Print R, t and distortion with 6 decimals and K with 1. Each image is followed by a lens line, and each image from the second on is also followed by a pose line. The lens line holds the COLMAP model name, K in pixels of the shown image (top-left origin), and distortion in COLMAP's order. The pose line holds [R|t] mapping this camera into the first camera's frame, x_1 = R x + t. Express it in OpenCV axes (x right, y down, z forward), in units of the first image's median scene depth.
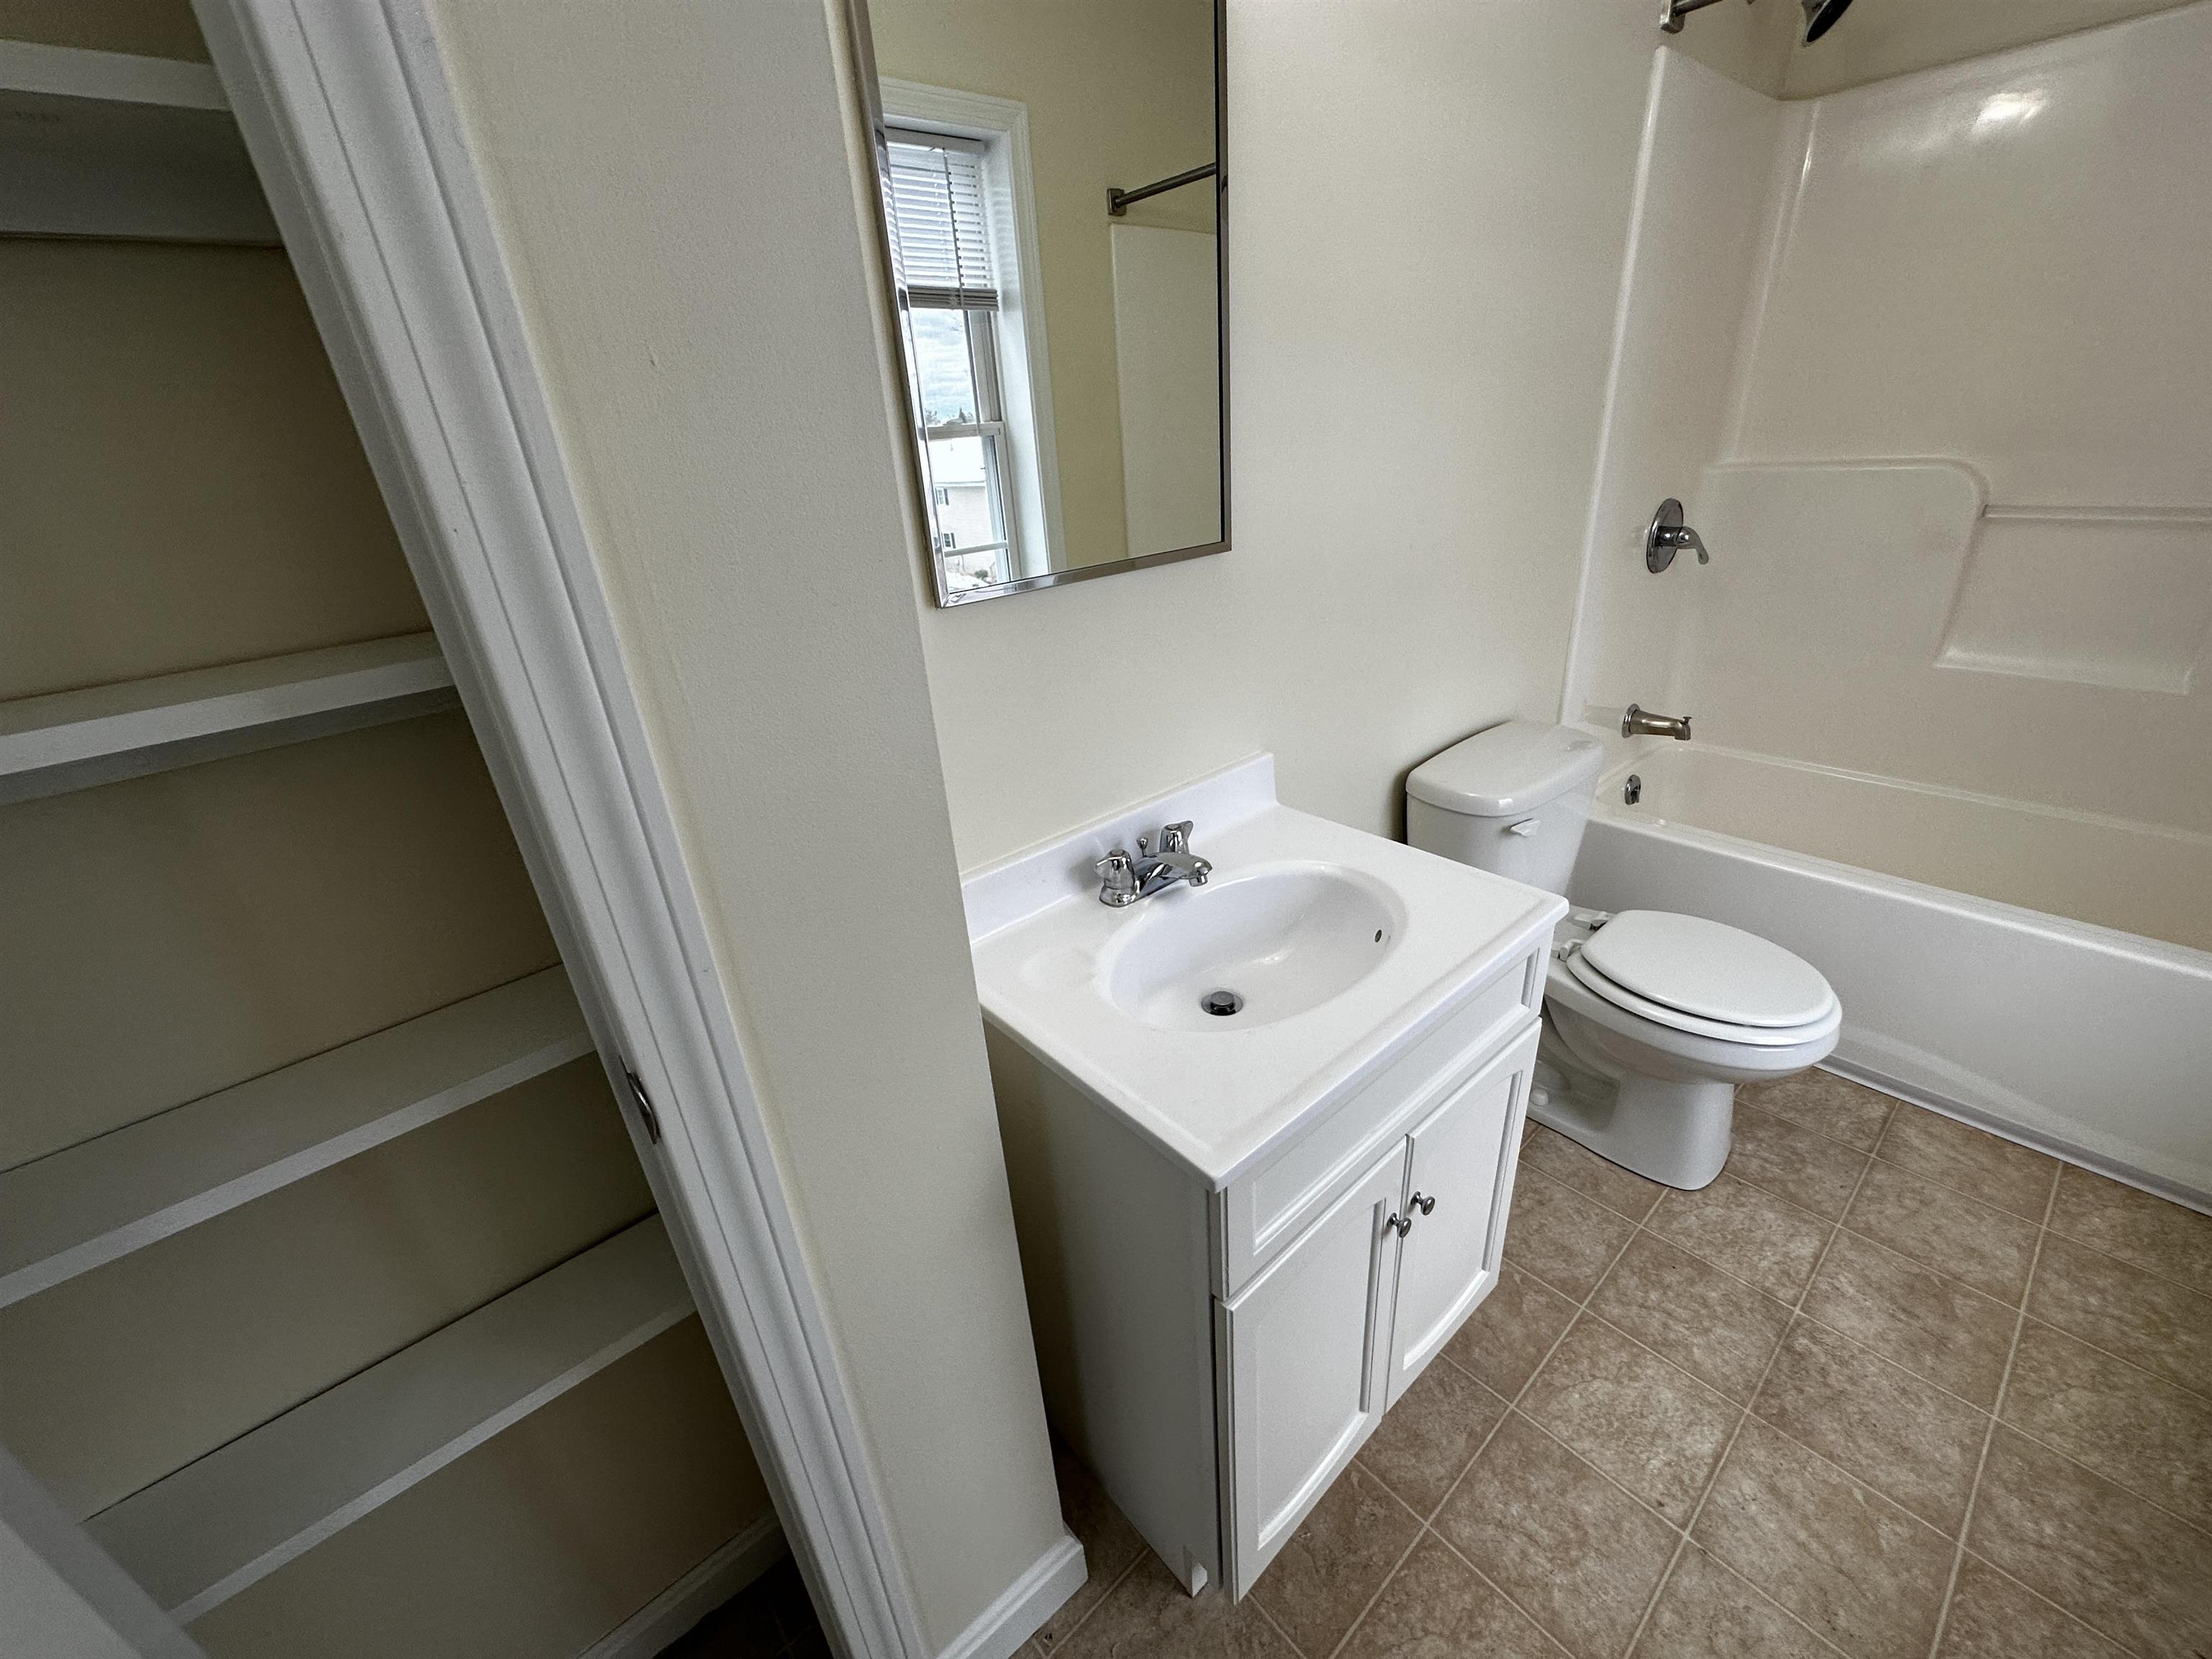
lens RADIAL K [[890.3, 0, 1108.7], [0, 890.3, 832.0], [0, 0, 1]] dist [-0.001943, 0.000860]
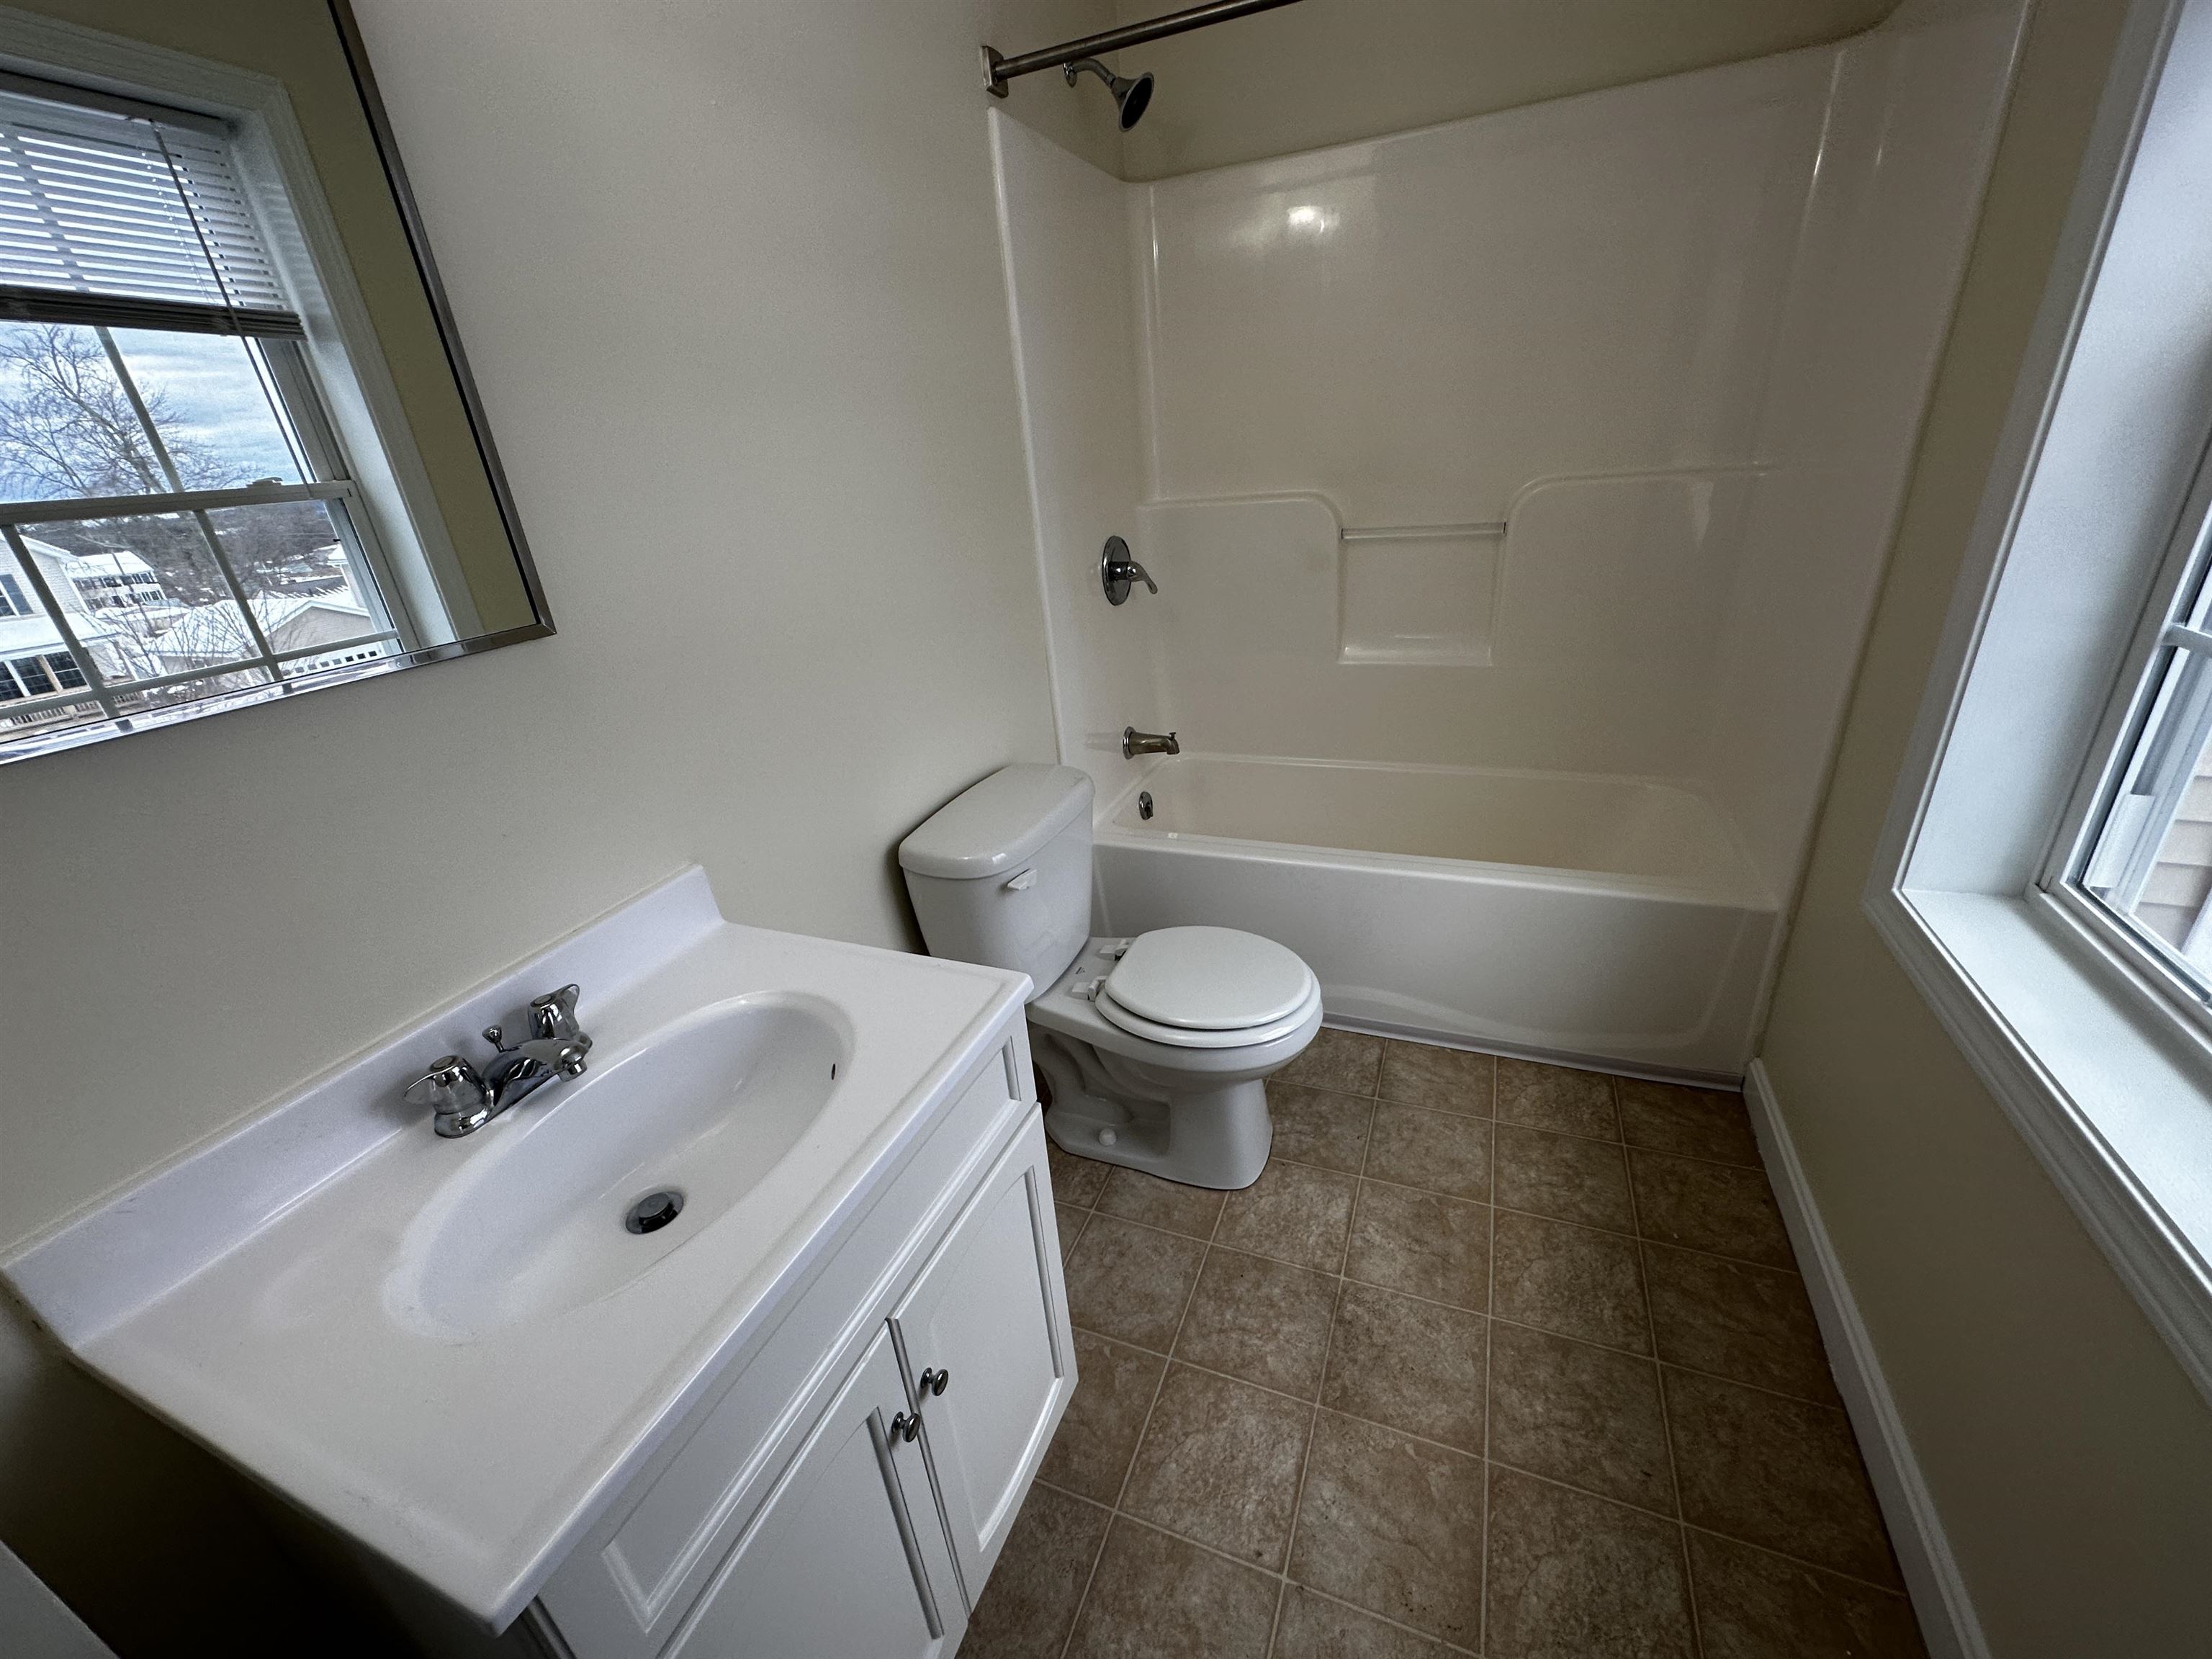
lens RADIAL K [[888.4, 0, 1109.3], [0, 888.4, 832.5], [0, 0, 1]] dist [-0.000270, 0.000510]
pose [[0.892171, -0.186108, 0.411575, 0.182886], [0.205663, 0.978617, -0.003301, -0.036764], [-0.402160, 0.087591, 0.911370, 0.093400]]
